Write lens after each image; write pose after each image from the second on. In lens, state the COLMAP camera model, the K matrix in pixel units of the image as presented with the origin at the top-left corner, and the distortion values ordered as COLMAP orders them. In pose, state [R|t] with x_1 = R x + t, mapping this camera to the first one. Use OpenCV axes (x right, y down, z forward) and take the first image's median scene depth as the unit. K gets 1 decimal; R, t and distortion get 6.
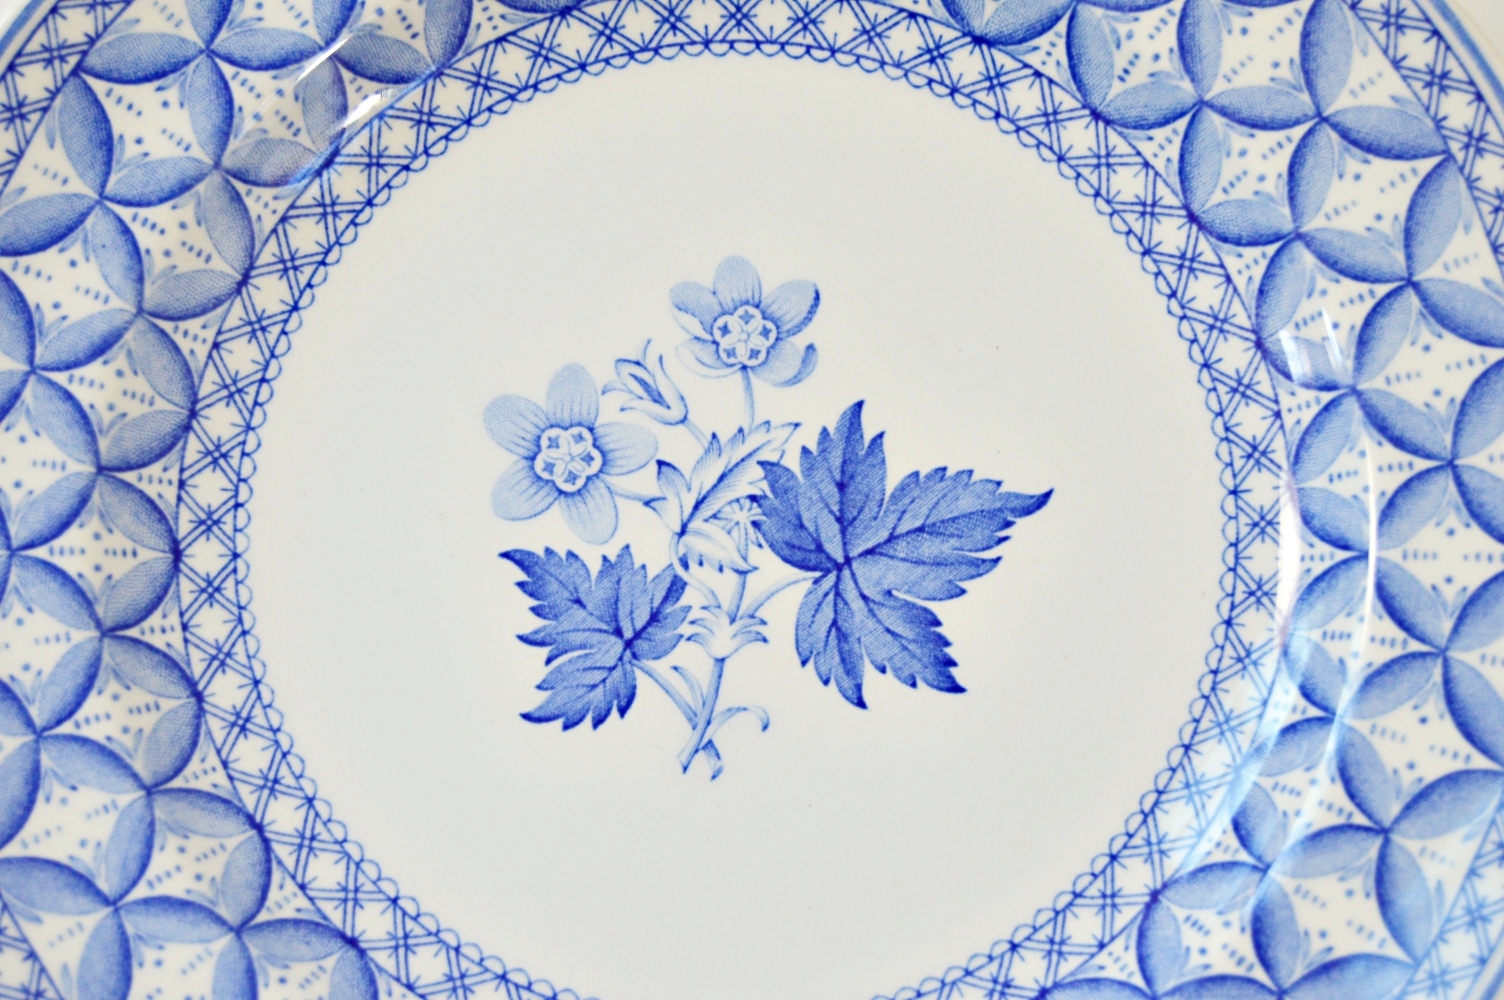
lens RADIAL K [[3251.7, 0, 801.4], [0, 3251.7, 487.4], [0, 0, 1]] dist [-0.015832, 0.000000]
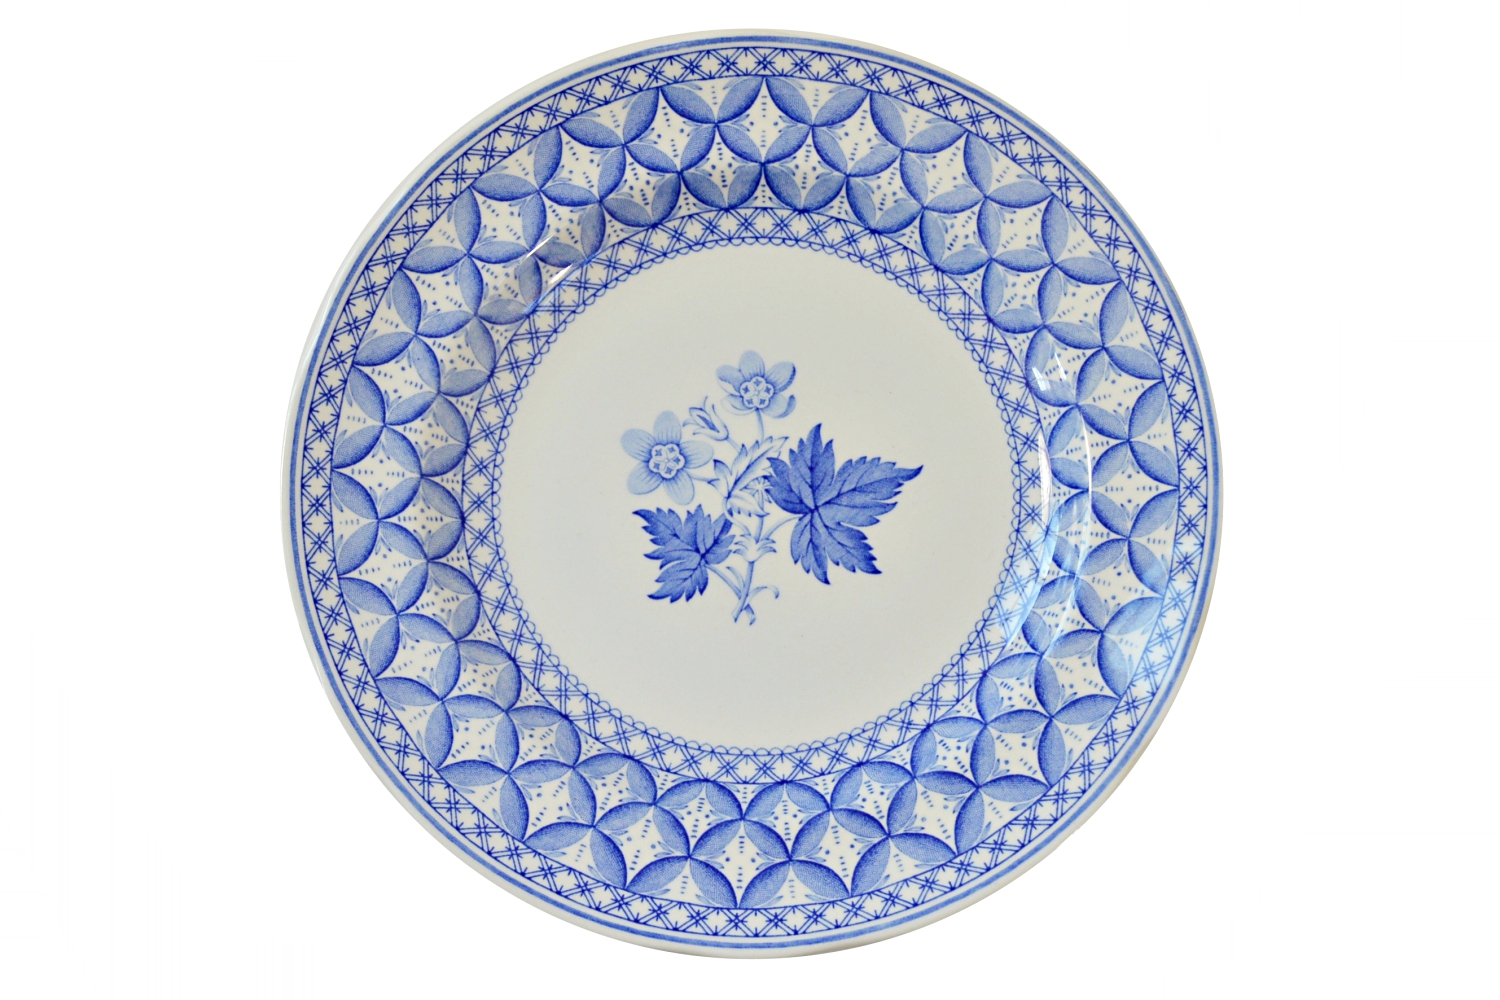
lens RADIAL K [[2561.3, 0, 763.4], [0, 2561.3, 493.5], [0, 0, 1]] dist [0.029493, 0.000000]
pose [[0.999095, -0.042465, -0.002528, -0.012642], [0.042356, 0.998541, -0.033486, 0.063368], [0.003946, 0.033349, 0.999436, -0.497920]]
